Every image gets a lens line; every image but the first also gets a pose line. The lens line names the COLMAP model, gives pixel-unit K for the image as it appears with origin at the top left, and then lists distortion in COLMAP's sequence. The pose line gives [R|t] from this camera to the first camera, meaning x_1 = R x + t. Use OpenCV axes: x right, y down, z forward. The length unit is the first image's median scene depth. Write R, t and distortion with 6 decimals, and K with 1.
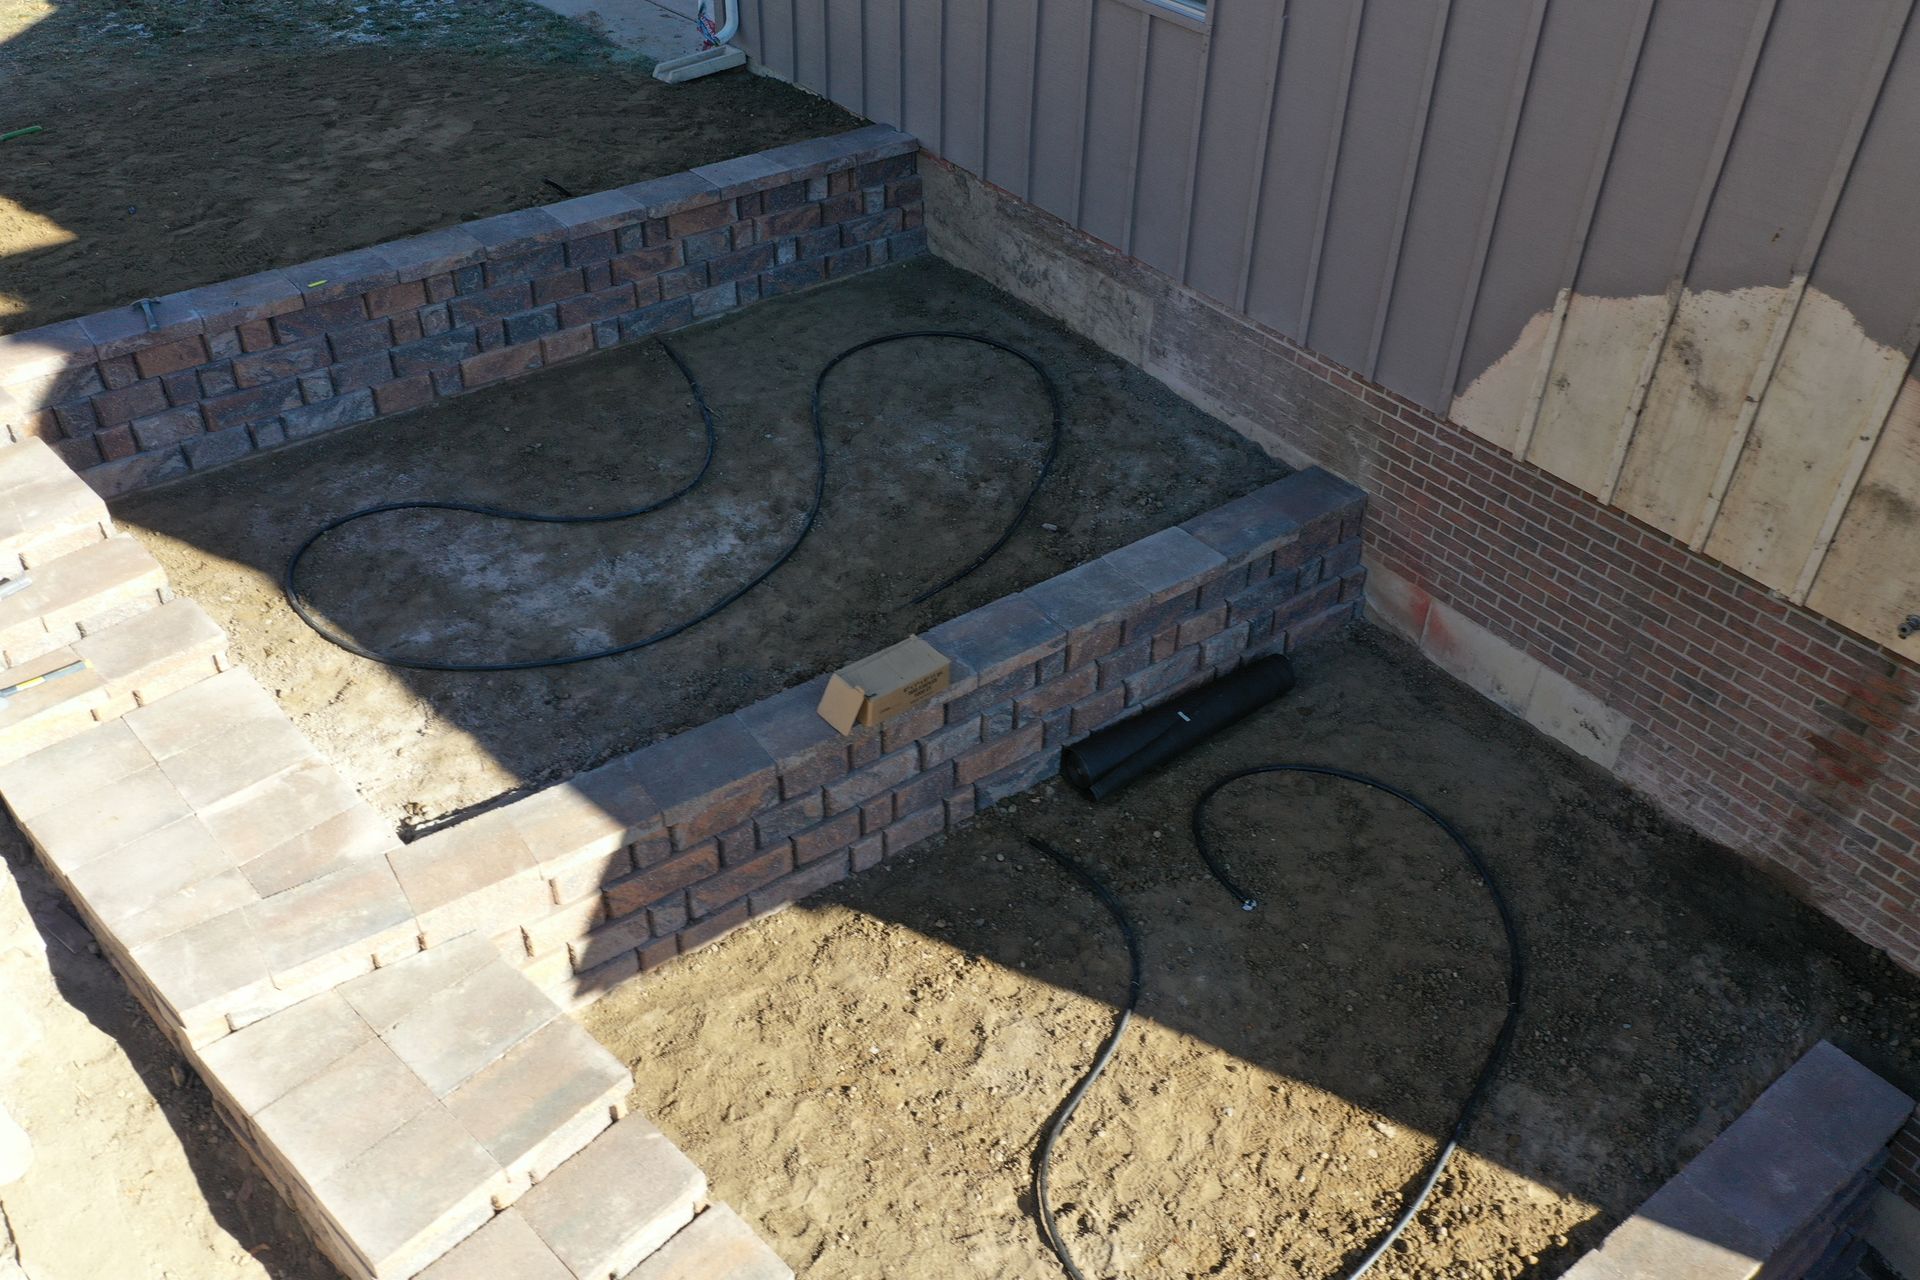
lens RADIAL K [[1517.6, 0, 957.6], [0, 1517.6, 628.5], [0, 0, 1]] dist [-0.013757, 0.005738]
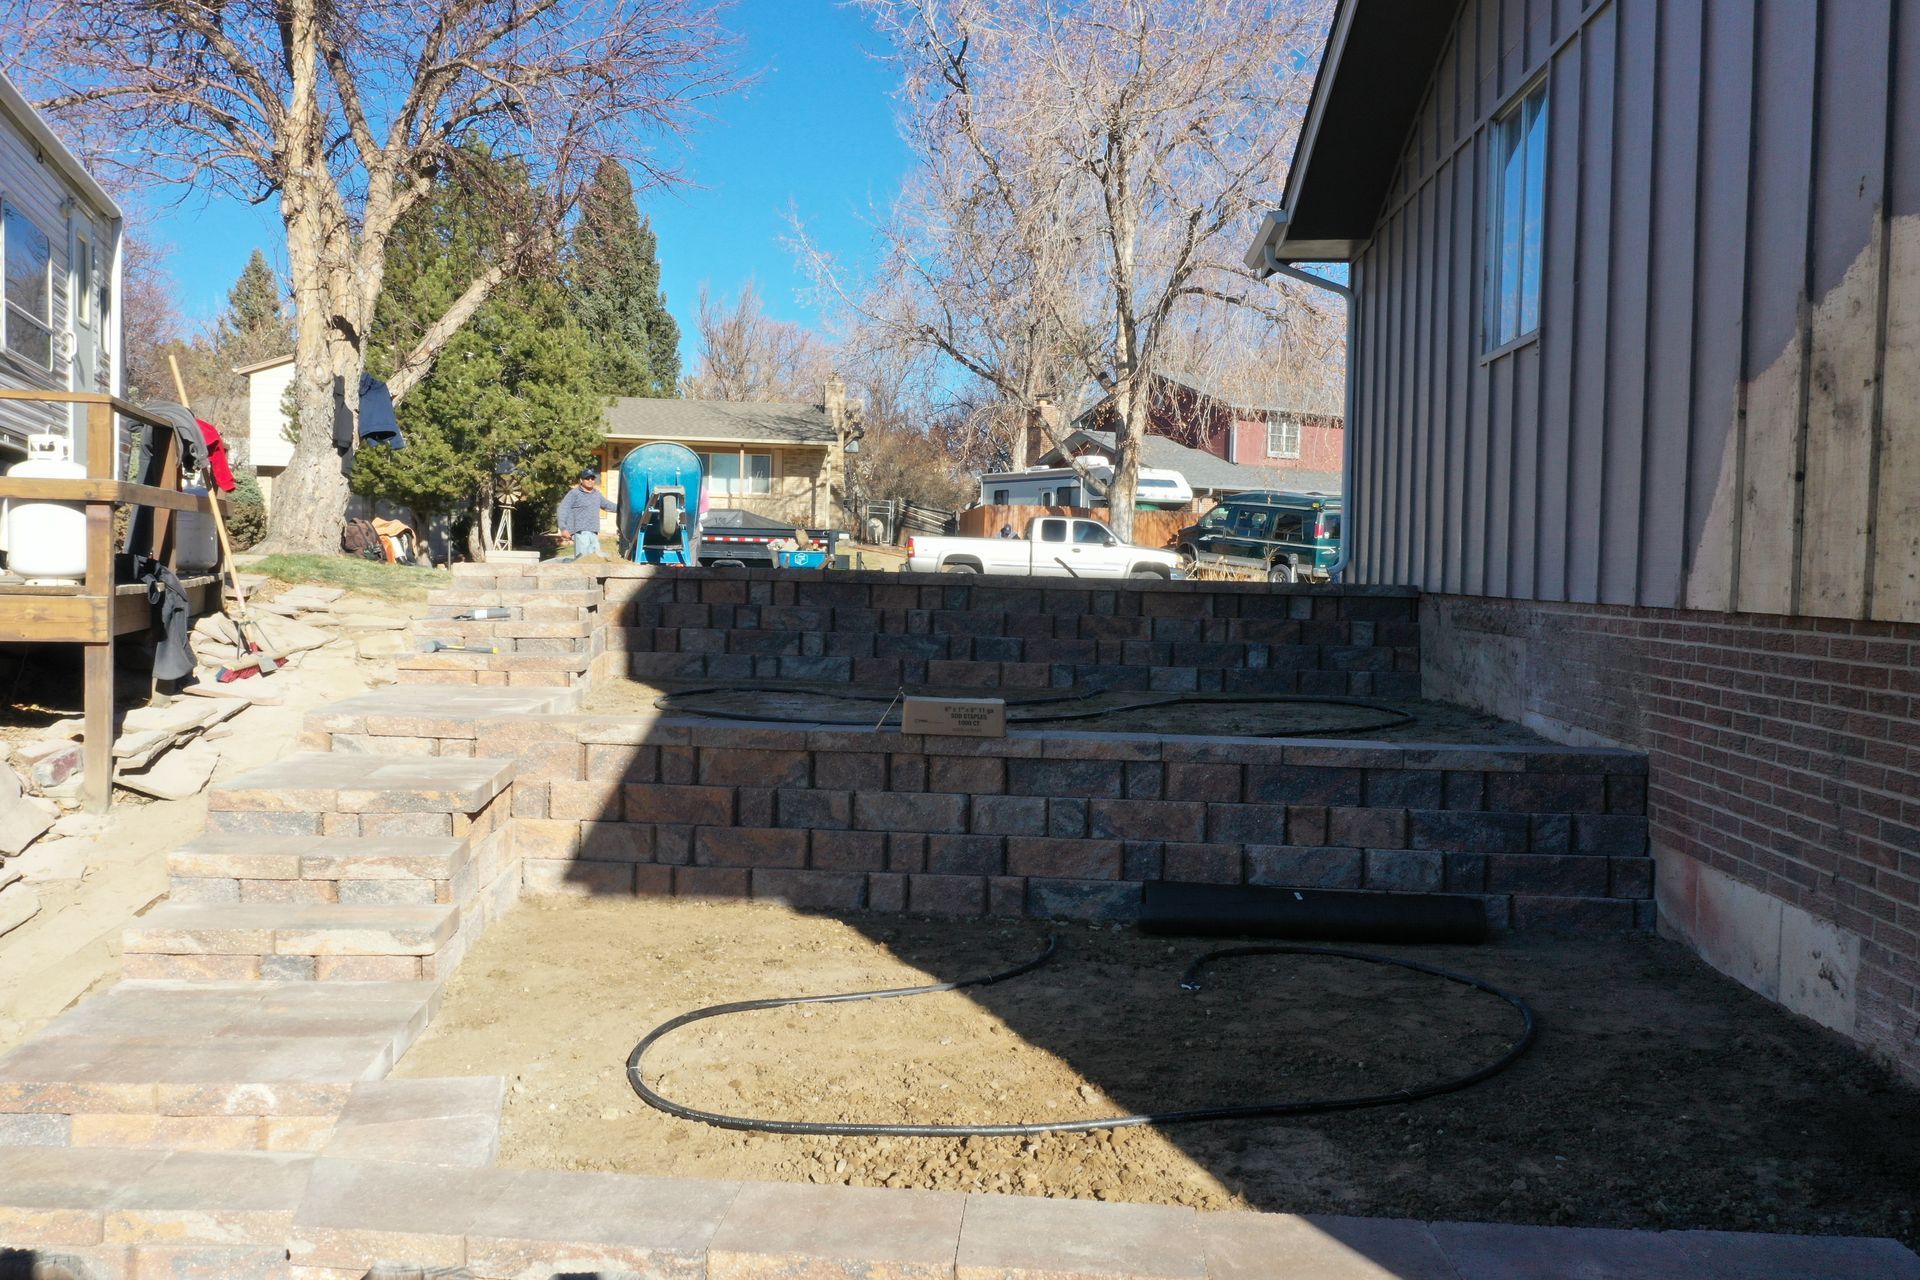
lens RADIAL K [[1517.6, 0, 957.6], [0, 1517.6, 628.5], [0, 0, 1]] dist [-0.013757, 0.005738]
pose [[0.765840, 0.020930, -0.642691, 0.540515], [-0.396517, 0.802201, -0.446371, 0.388362], [0.506225, 0.596687, 0.622656, 0.289502]]
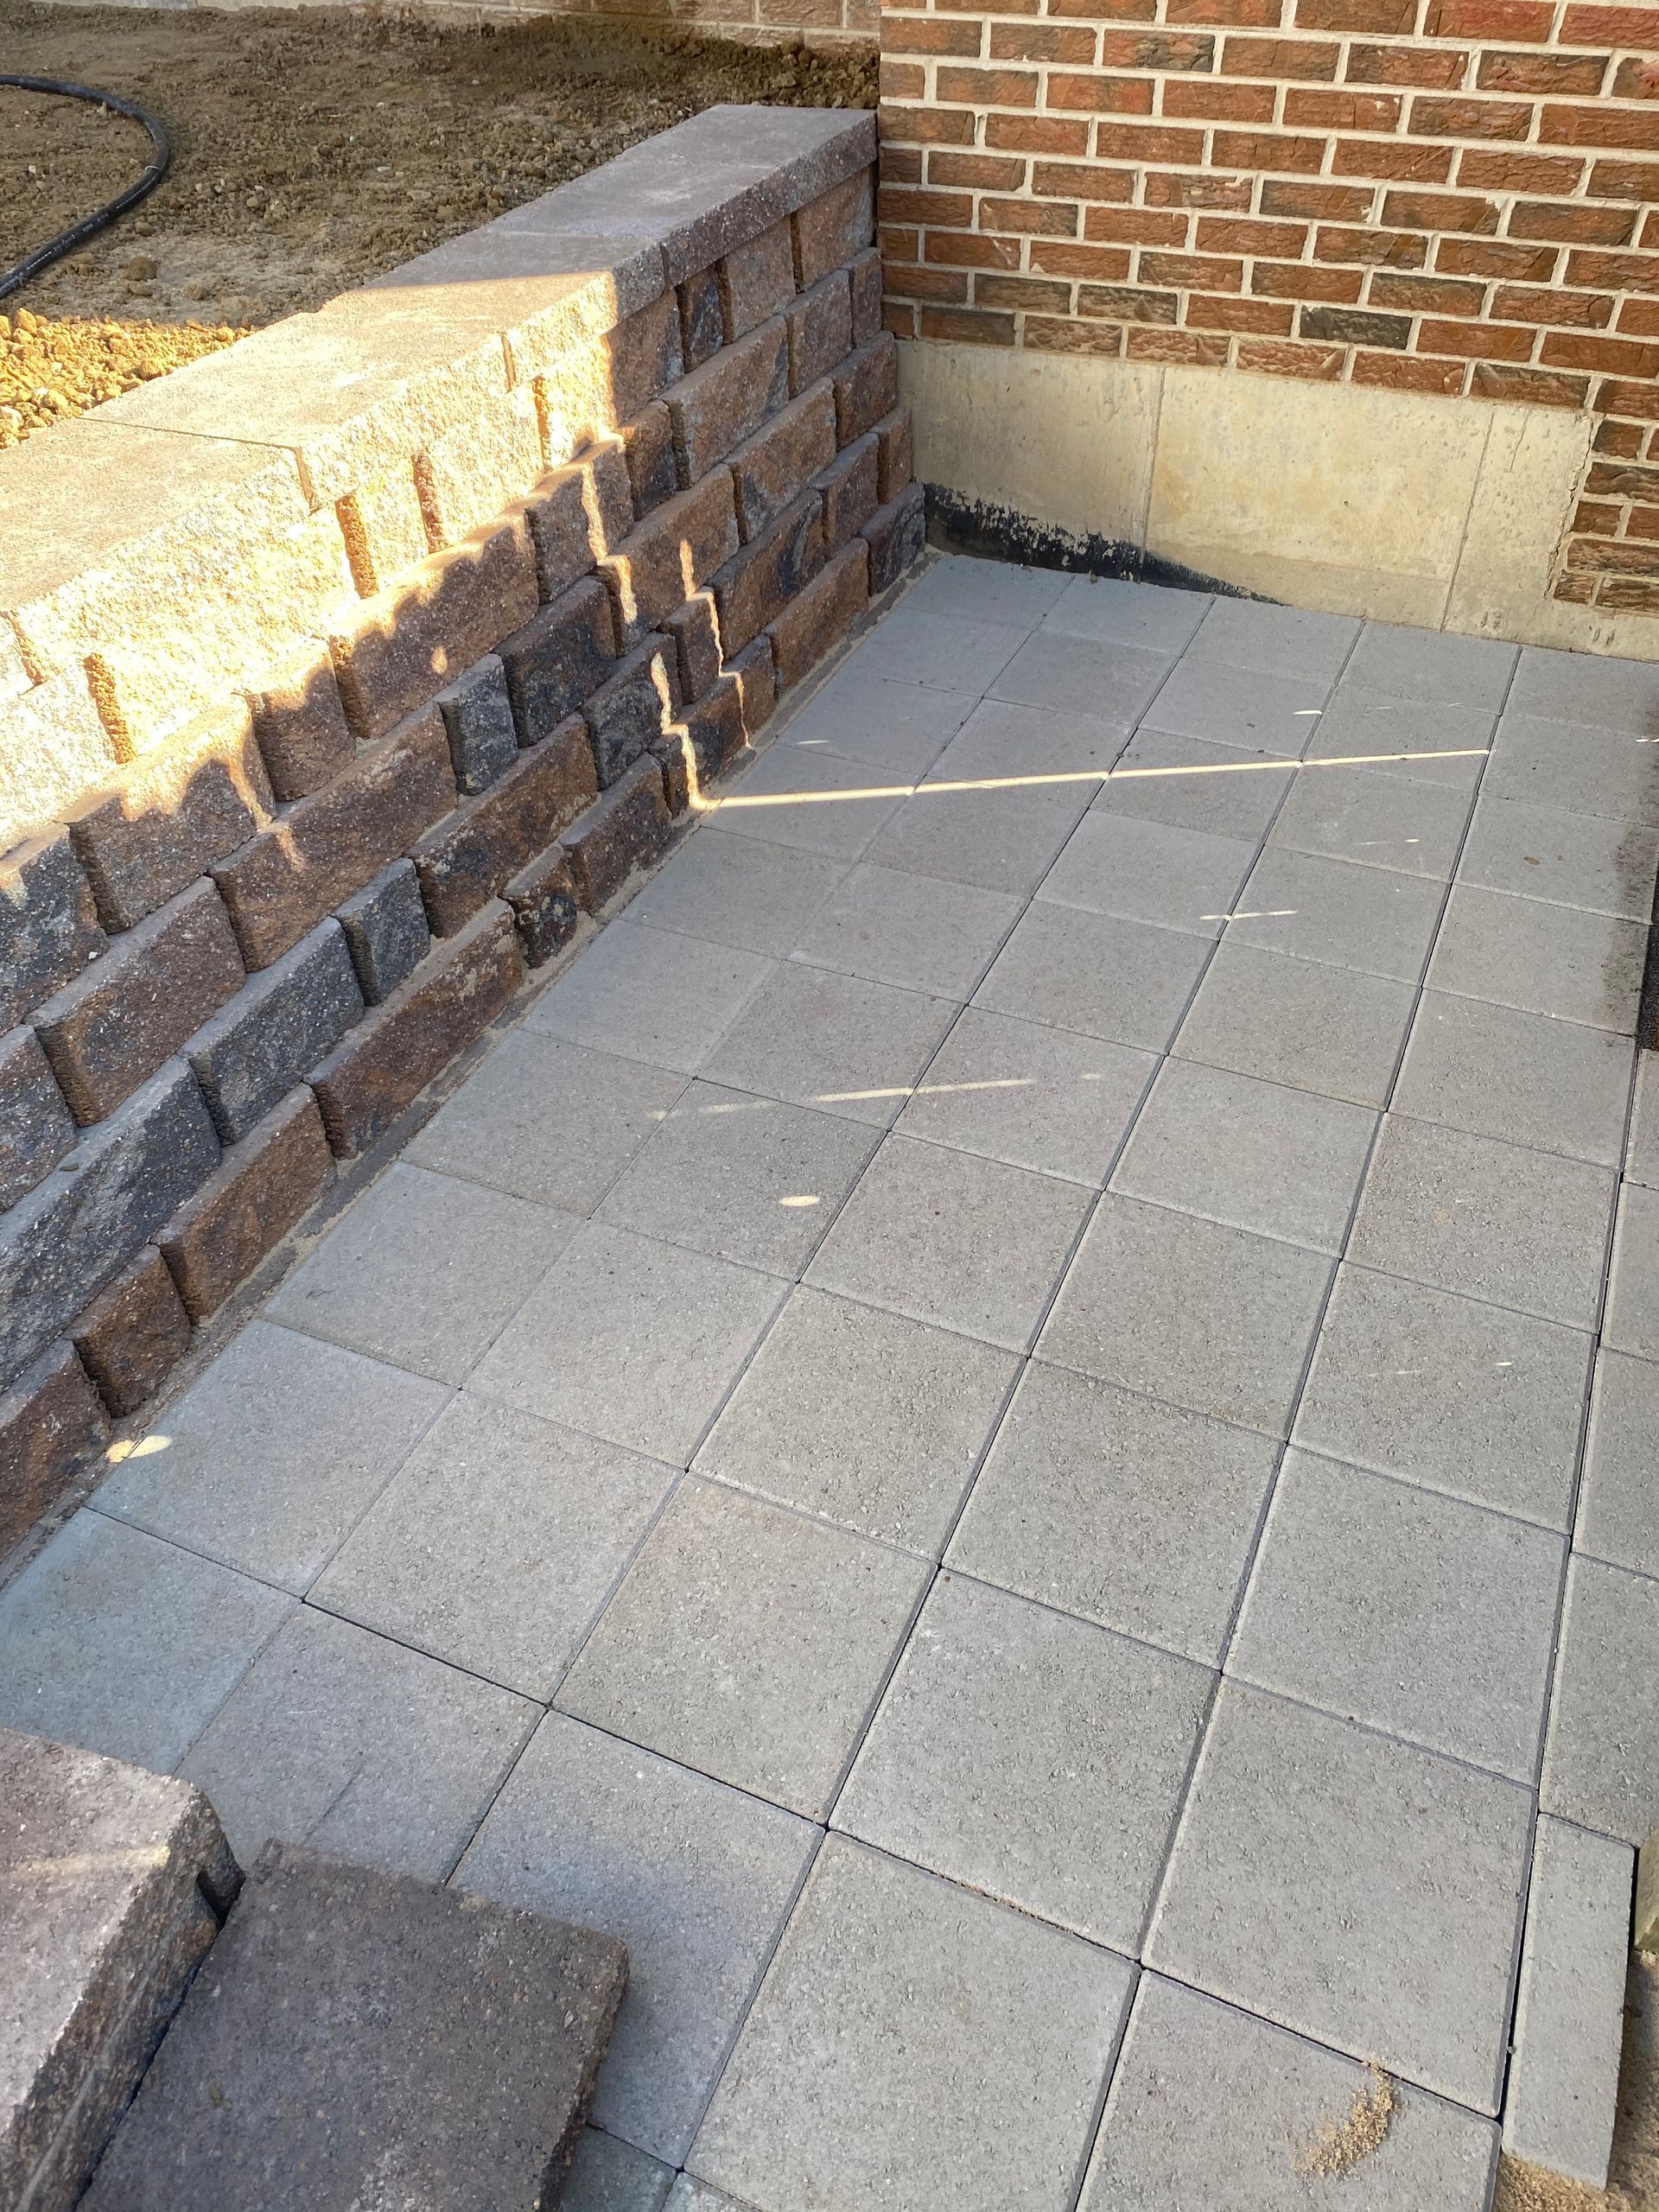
lens RADIAL K [[1695.9, 0, 832.3], [0, 1695.9, 1039.9], [0, 0, 1]] dist [0.041174, -0.031827]
pose [[0.864537, -0.358866, 0.351840, 0.218476], [0.342354, 0.933056, 0.110460, 0.438689], [-0.367926, 0.024957, 0.929520, 0.339359]]
